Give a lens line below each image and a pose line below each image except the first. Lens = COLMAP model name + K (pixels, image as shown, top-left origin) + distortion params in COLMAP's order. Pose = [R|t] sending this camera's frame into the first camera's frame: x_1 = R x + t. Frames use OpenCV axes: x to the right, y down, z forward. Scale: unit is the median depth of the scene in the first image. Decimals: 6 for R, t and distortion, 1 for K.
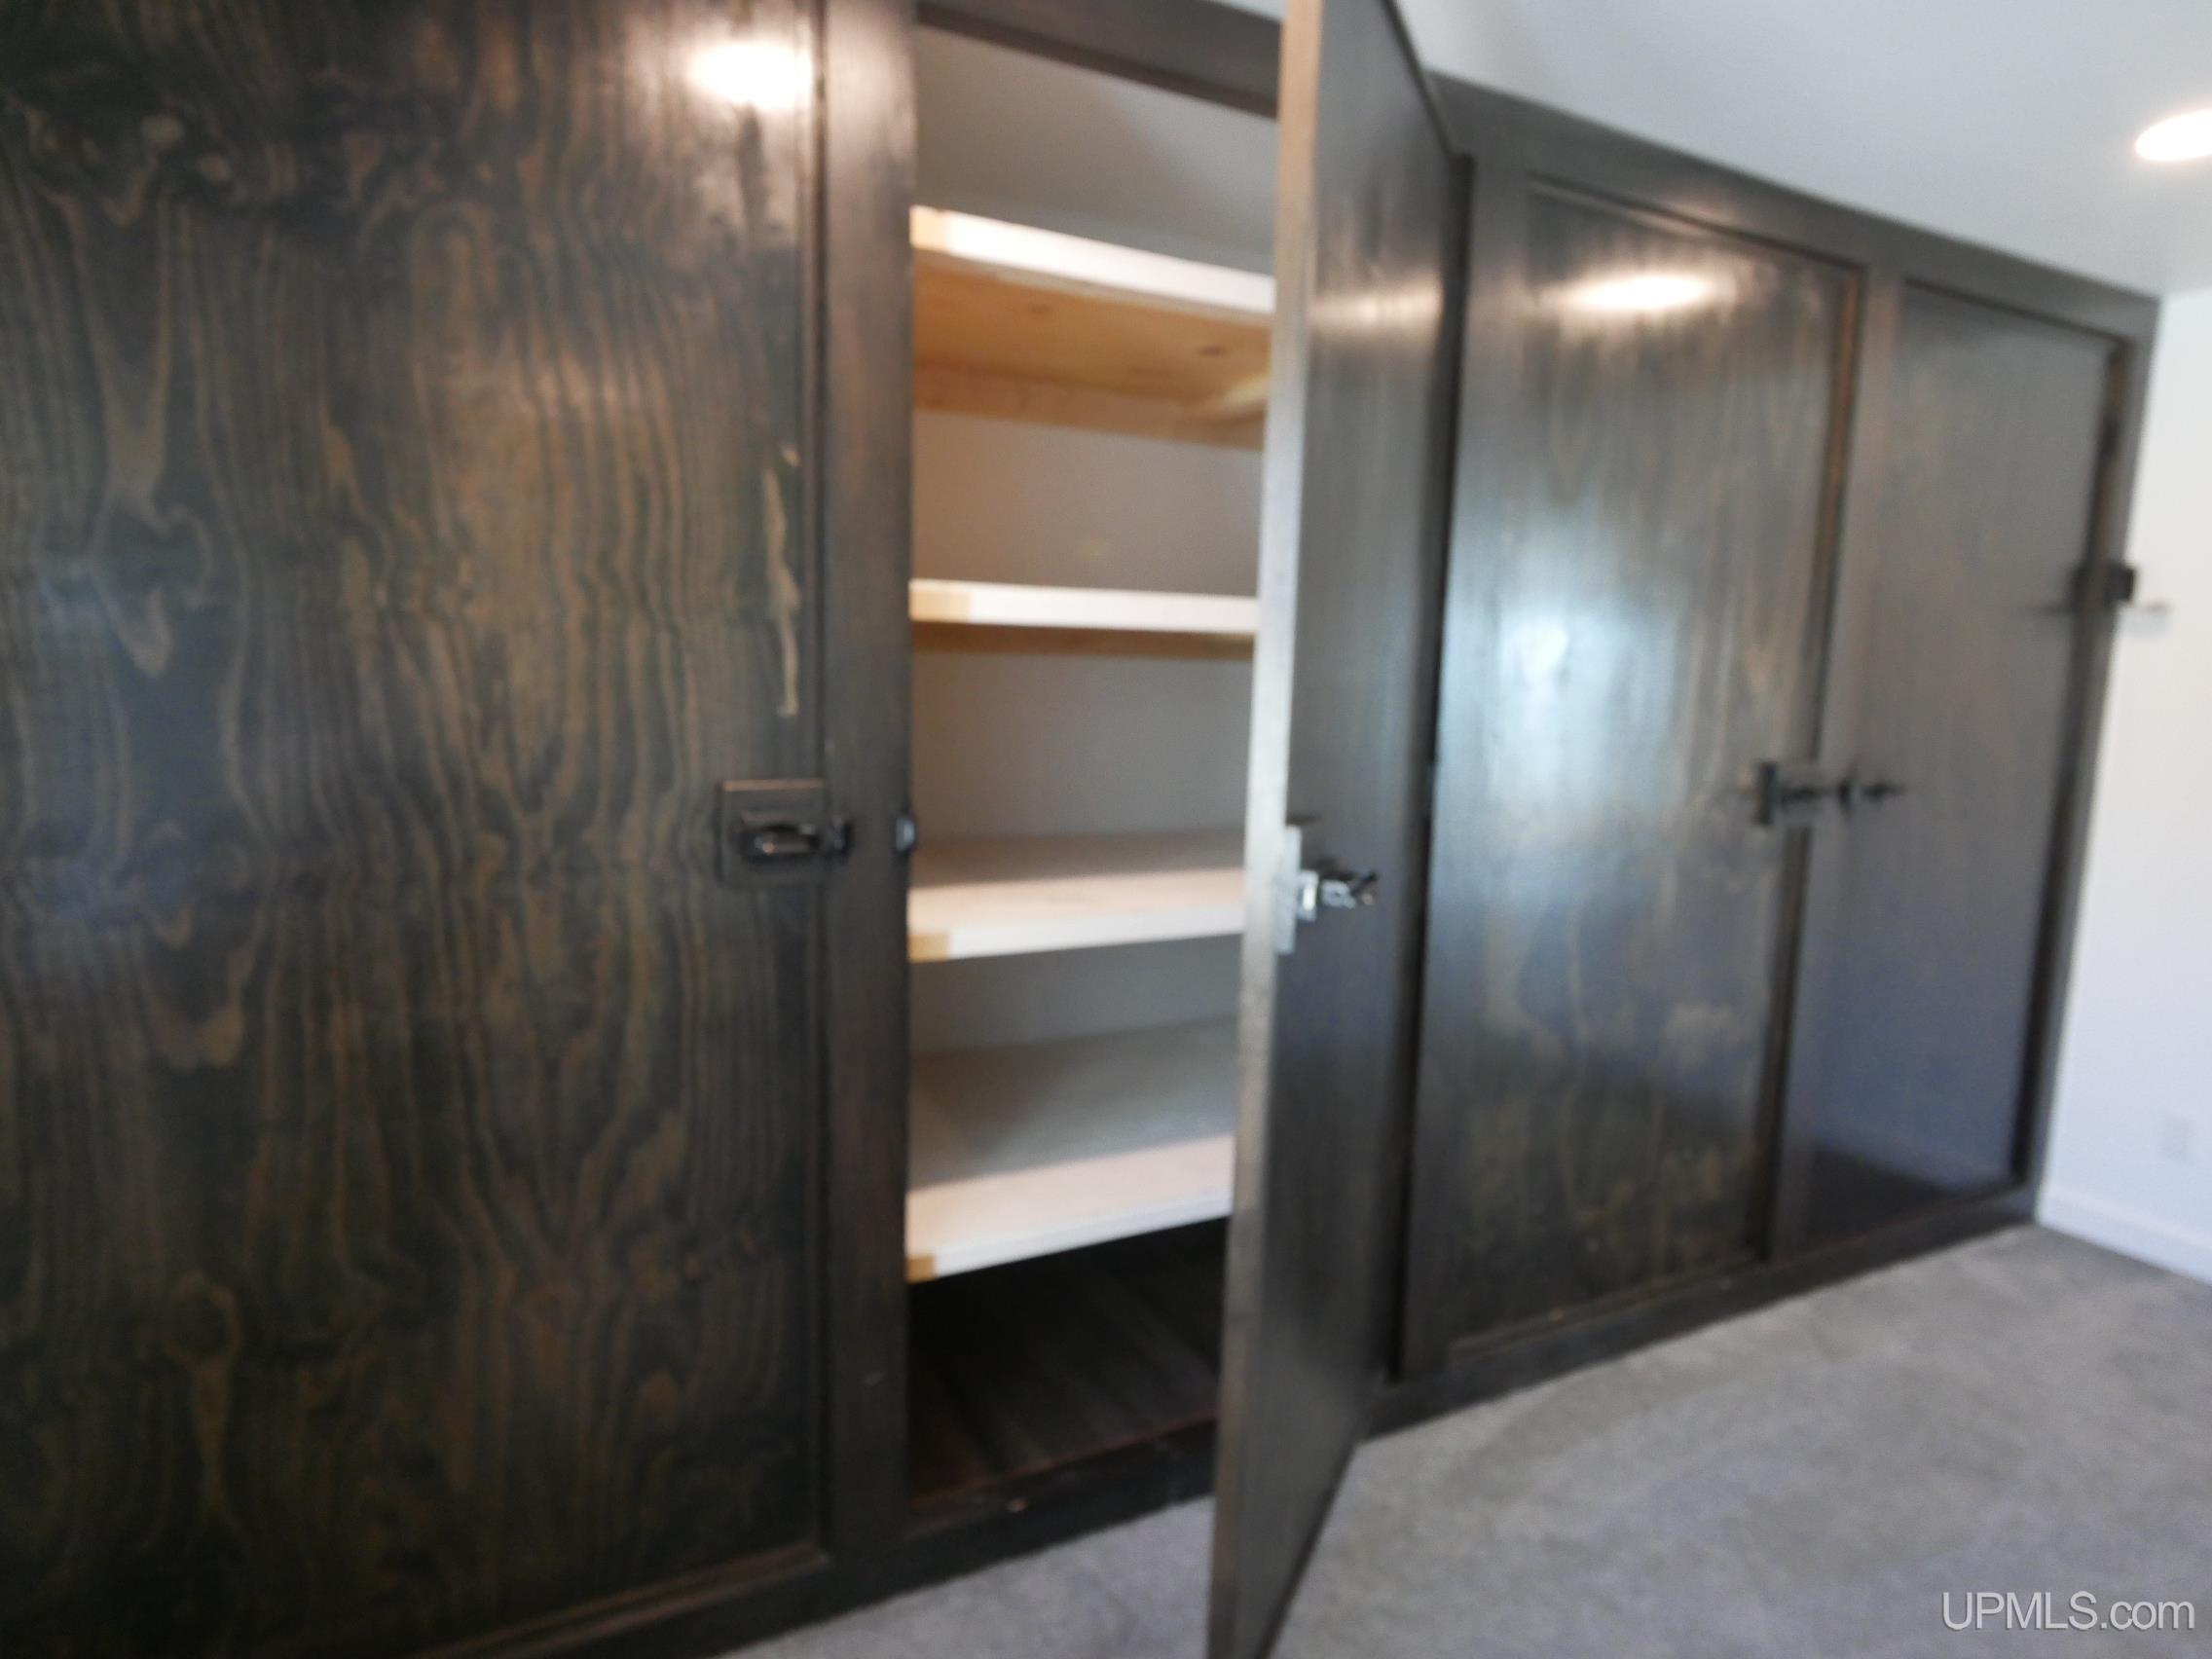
lens RADIAL K [[1310.8, 0, 1106.0], [0, 1310.8, 829.5], [0, 0, 1]] dist [-0.004633, -0.001017]
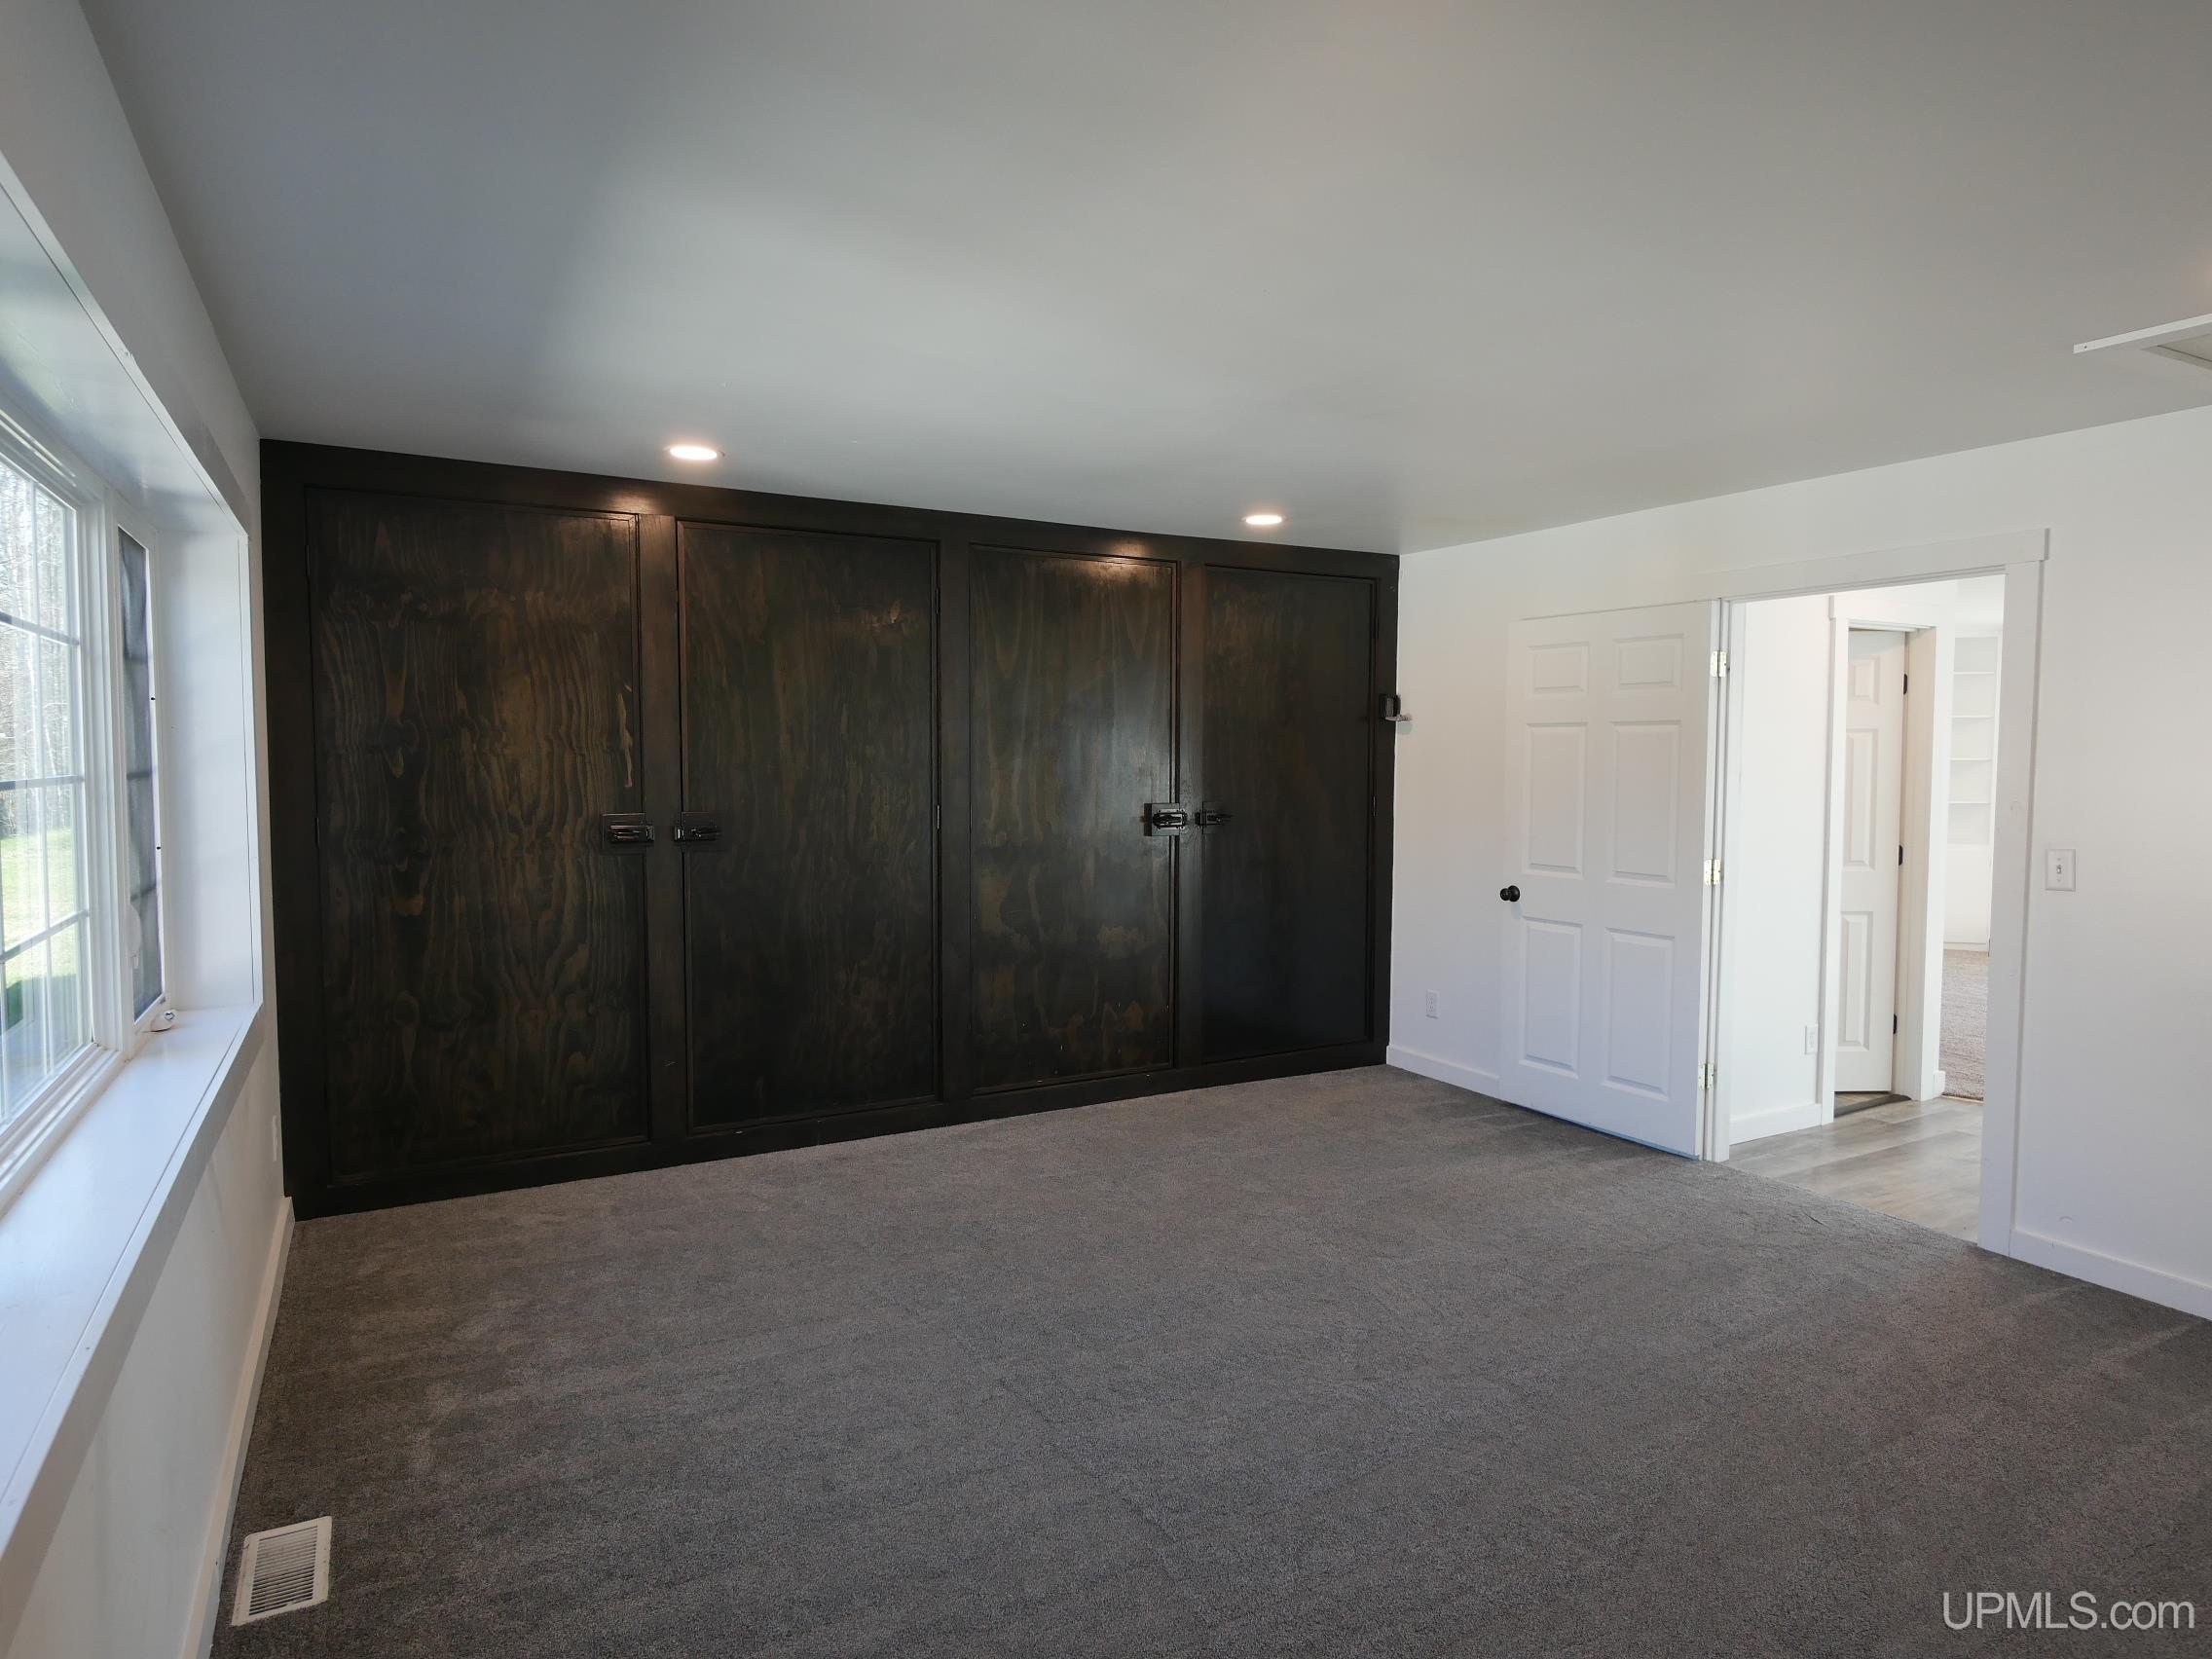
lens RADIAL K [[1310.8, 0, 1106.0], [0, 1310.8, 829.5], [0, 0, 1]] dist [-0.004633, -0.001017]
pose [[0.999413, -0.025007, 0.023432, 0.657521], [0.026533, 0.997383, -0.067259, 0.200794], [-0.021688, 0.067841, 0.997460, -1.640566]]
